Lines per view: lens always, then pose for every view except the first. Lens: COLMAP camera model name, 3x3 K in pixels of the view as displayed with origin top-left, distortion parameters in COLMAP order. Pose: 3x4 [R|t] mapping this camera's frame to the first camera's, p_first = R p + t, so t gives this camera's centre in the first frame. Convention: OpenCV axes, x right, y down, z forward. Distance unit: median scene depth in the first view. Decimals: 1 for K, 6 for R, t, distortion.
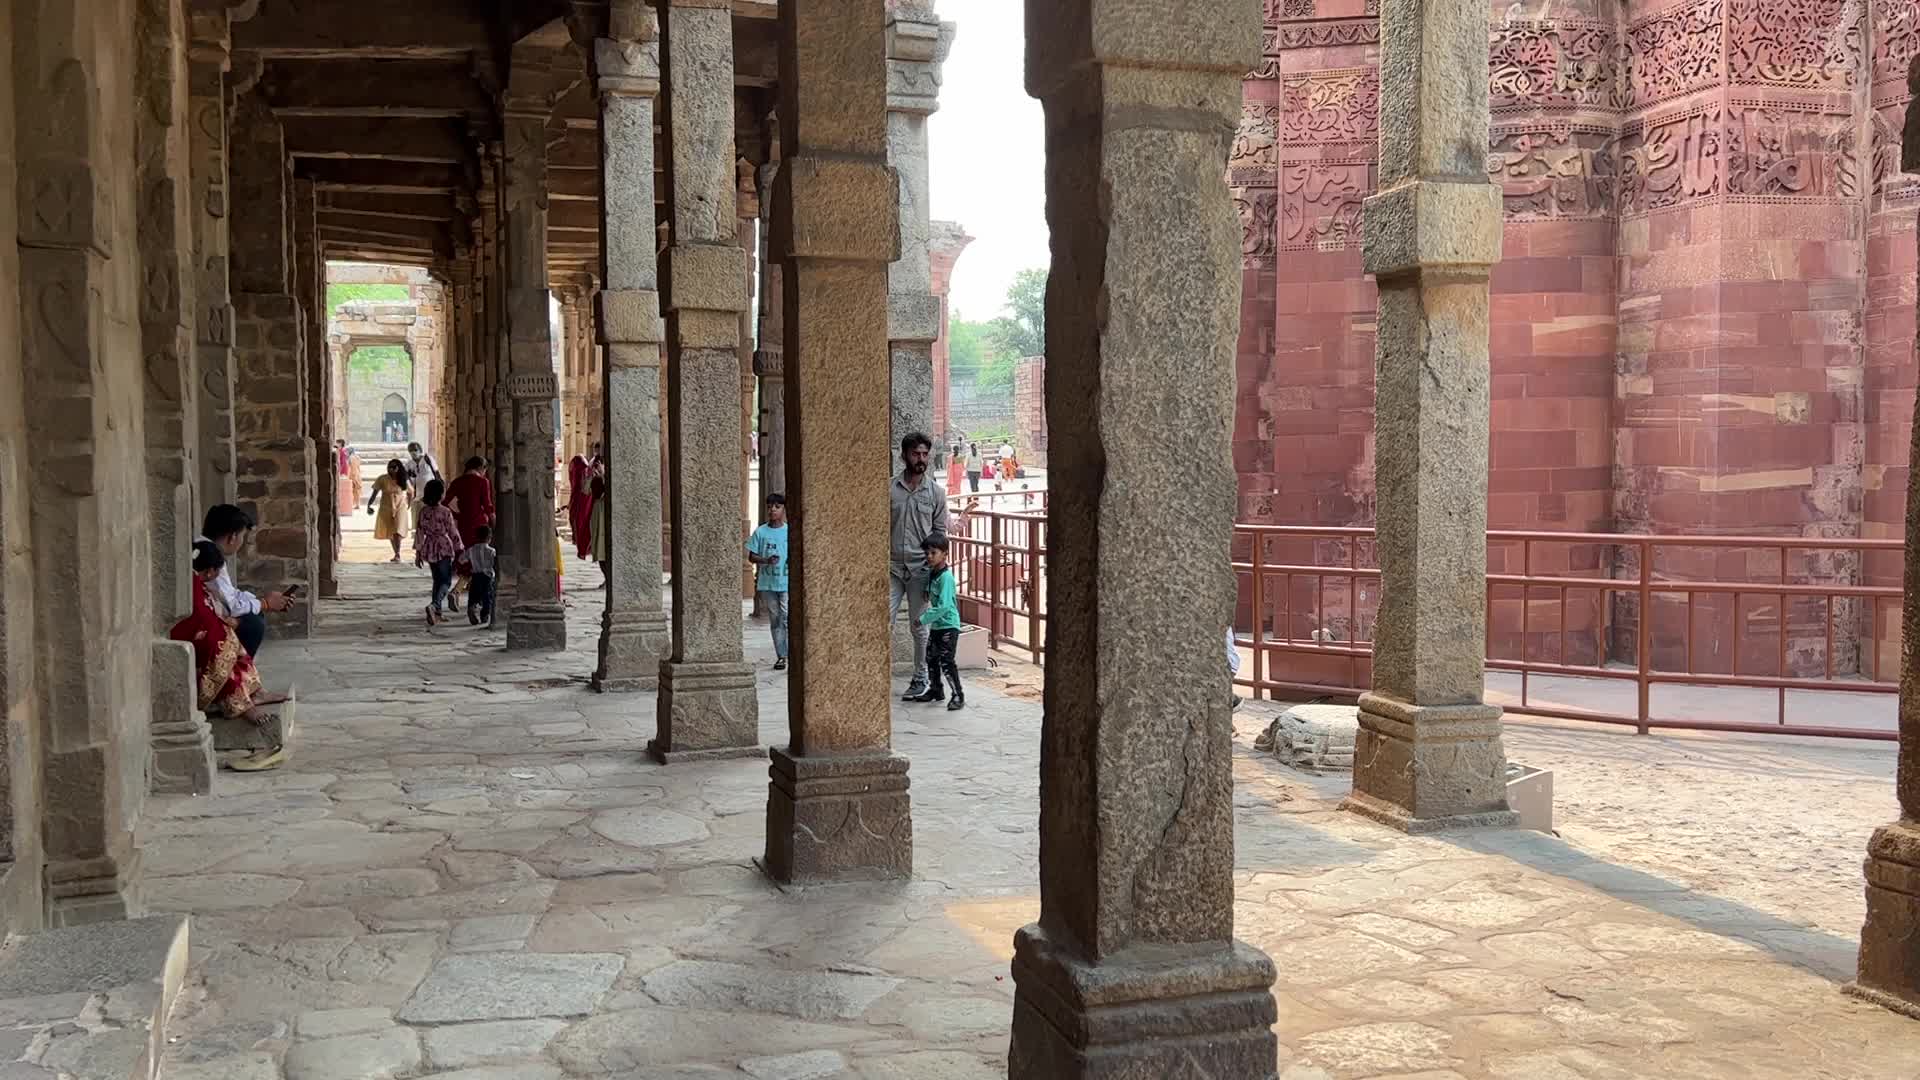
lens RADIAL K [[1640.5, 0, 968.4], [0, 1640.5, 541.4], [0, 0, 1]] dist [0.067361, -0.062915]
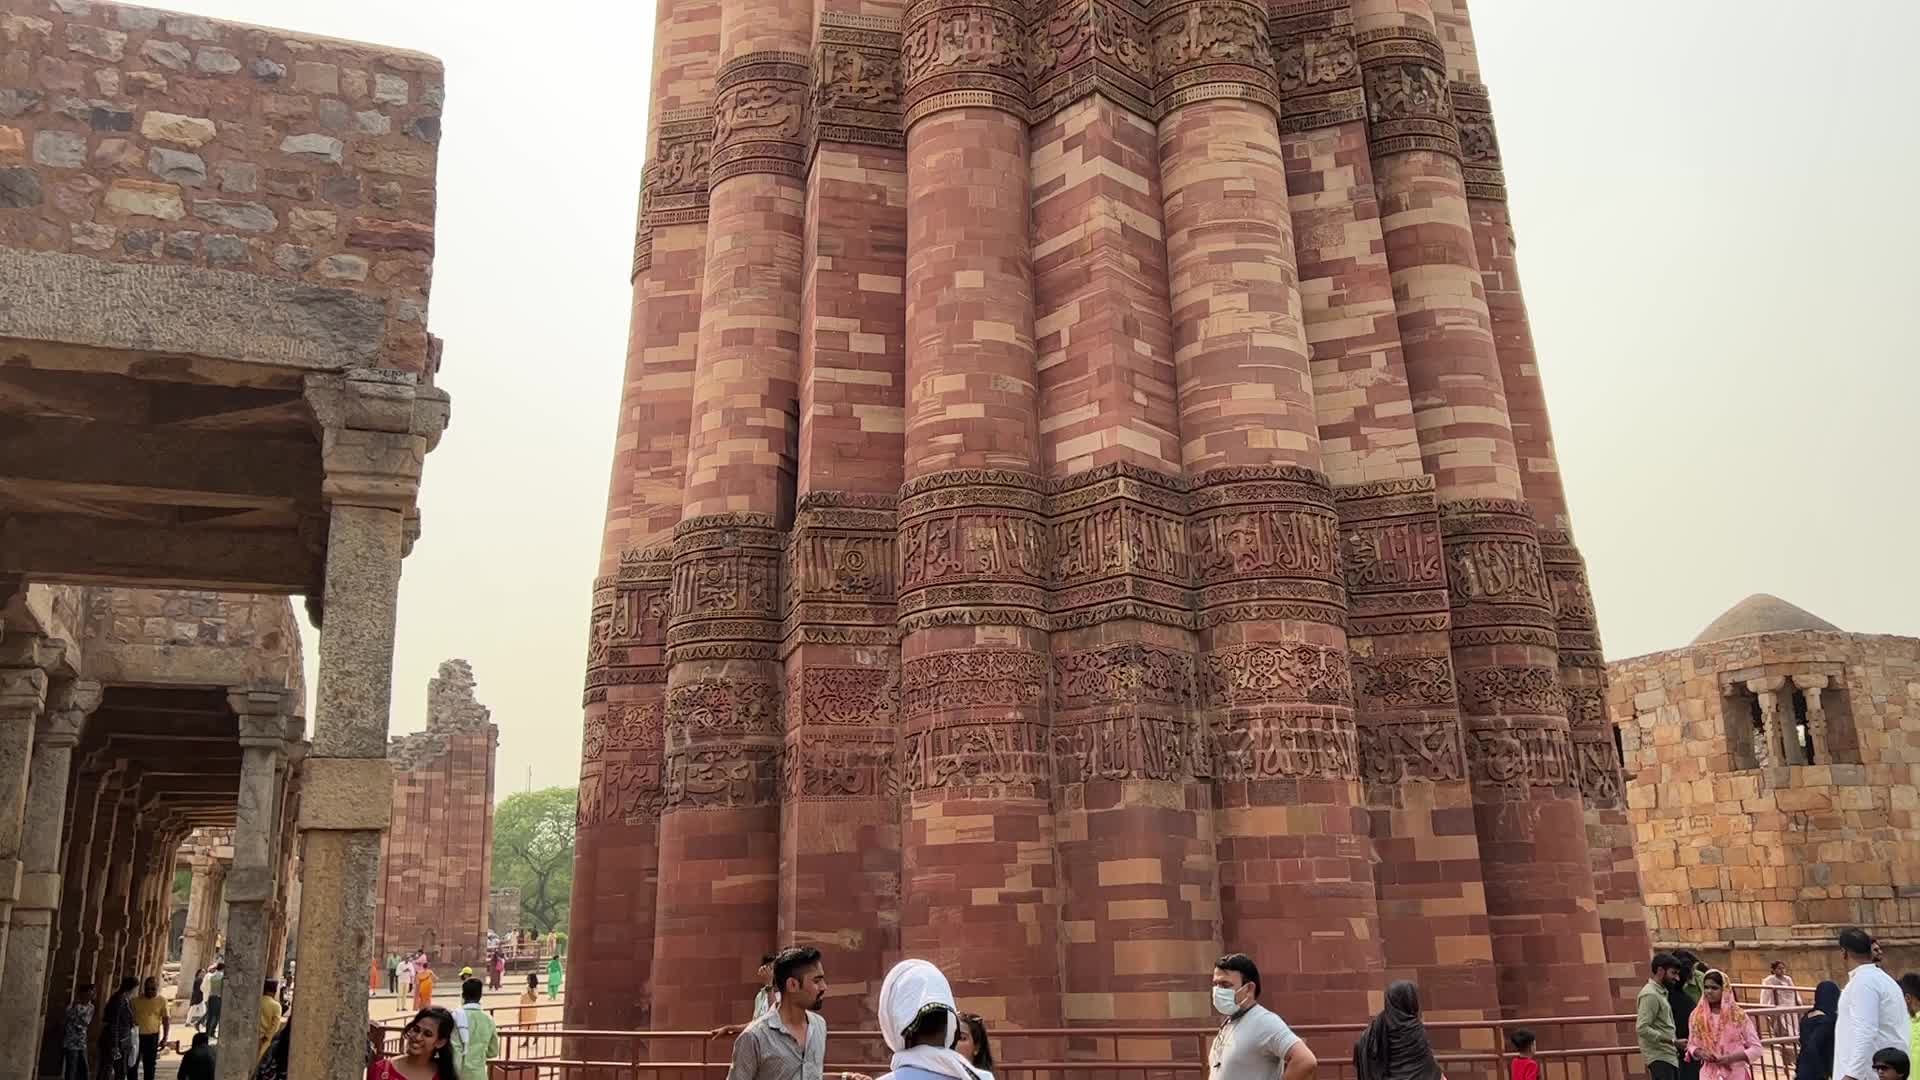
lens RADIAL K [[1640.5, 0, 965.7], [0, 1640.5, 530.5], [0, 0, 1]] dist [0.067361, -0.062915]
pose [[0.999811, -0.007750, 0.017804, 0.569934], [0.012806, 0.952419, -0.304522, 0.020617], [-0.014597, 0.304693, 0.952339, -0.505733]]
